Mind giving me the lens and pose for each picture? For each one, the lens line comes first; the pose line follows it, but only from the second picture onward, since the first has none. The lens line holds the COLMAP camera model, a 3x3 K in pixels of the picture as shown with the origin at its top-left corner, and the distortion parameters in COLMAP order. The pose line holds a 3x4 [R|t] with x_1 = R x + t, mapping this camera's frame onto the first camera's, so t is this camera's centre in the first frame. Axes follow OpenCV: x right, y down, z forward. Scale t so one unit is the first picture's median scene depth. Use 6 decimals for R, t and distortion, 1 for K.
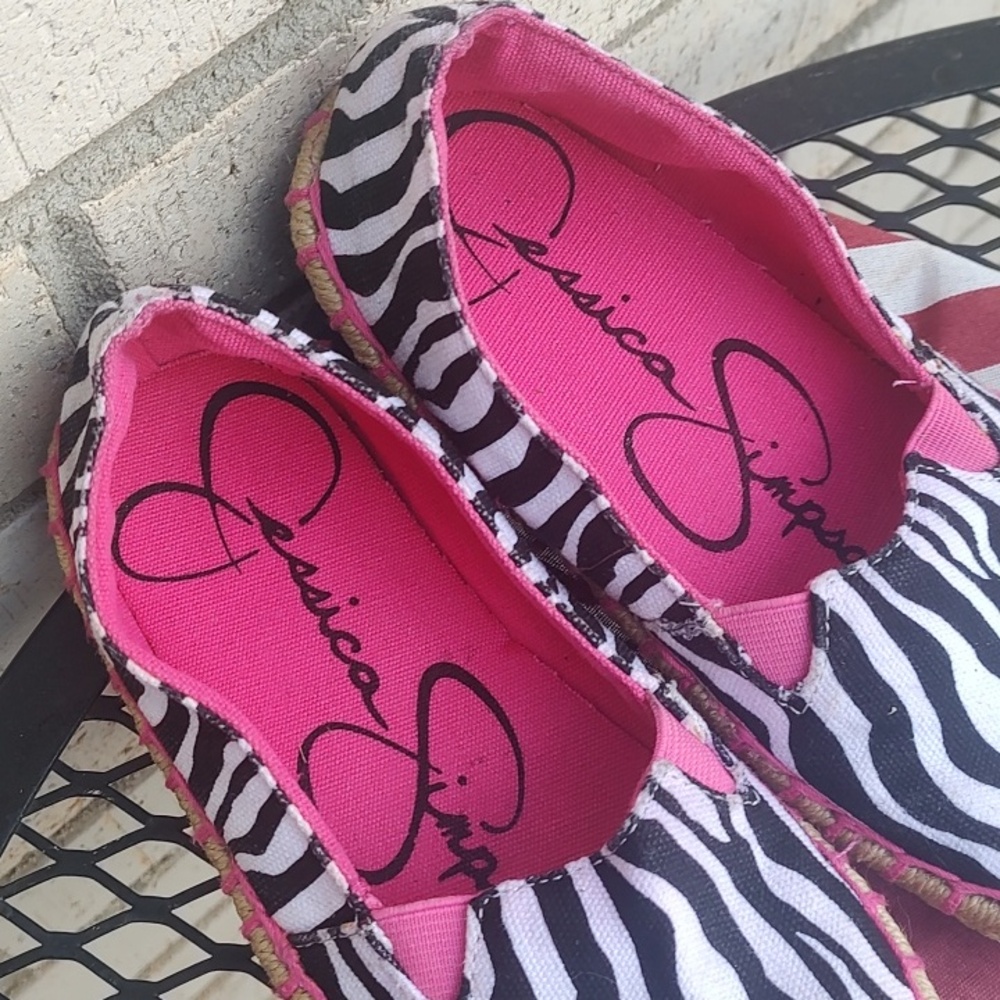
lens RADIAL K [[1455.8, 0, 500.0], [0, 1455.8, 500.0], [0, 0, 1]] dist [0.011738, -0.089235]
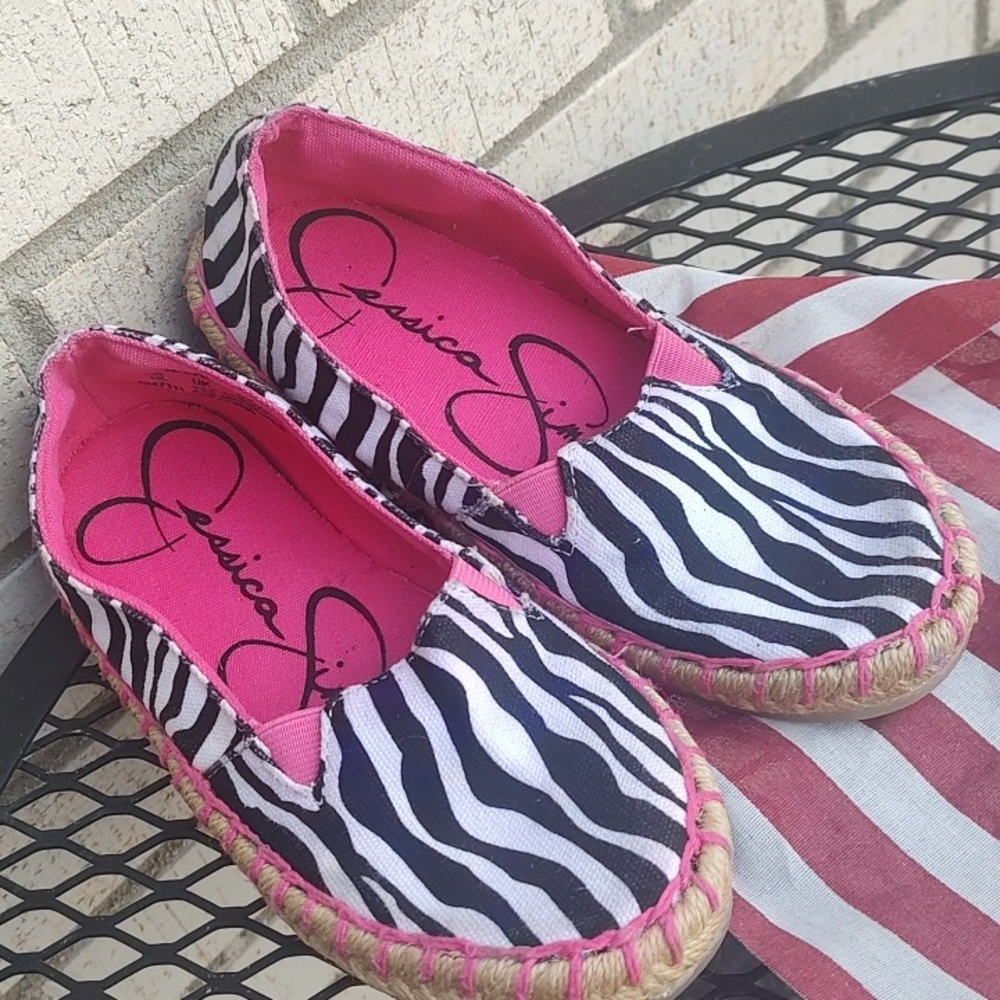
lens RADIAL K [[1378.2, 0, 500.0], [0, 1378.2, 500.0], [0, 0, 1]] dist [0.014410, -0.120748]
pose [[0.987322, -0.145077, -0.064413, 0.231653], [0.126726, 0.964782, -0.230511, 0.379311], [0.095586, 0.219426, 0.970935, -0.228315]]
